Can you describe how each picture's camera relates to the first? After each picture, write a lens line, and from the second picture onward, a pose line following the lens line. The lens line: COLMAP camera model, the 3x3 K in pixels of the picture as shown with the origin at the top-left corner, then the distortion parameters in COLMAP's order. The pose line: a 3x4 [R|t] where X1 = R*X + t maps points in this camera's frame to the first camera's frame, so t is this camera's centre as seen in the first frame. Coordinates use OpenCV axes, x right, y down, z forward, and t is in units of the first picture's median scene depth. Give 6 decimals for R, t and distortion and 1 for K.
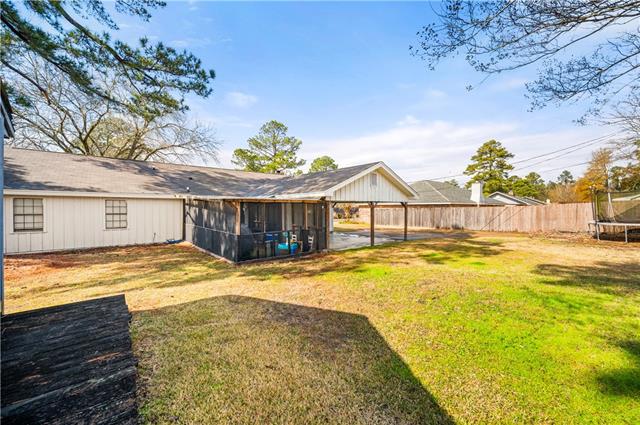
lens RADIAL K [[253.5, 0, 320.0], [0, 253.5, 212.5], [0, 0, 1]] dist [-0.000137, 0.000010]
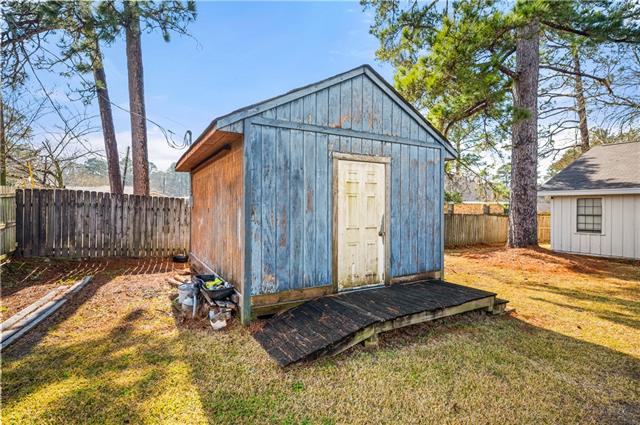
lens RADIAL K [[326.2, 0, 320.0], [0, 326.2, 212.5], [0, 0, 1]] dist [-0.000445, -0.000175]
pose [[-0.184909, 0.010234, -0.982702, 0.263451], [-0.014779, 0.999804, 0.013193, -0.003050], [0.982645, 0.016963, -0.184721, 0.226546]]
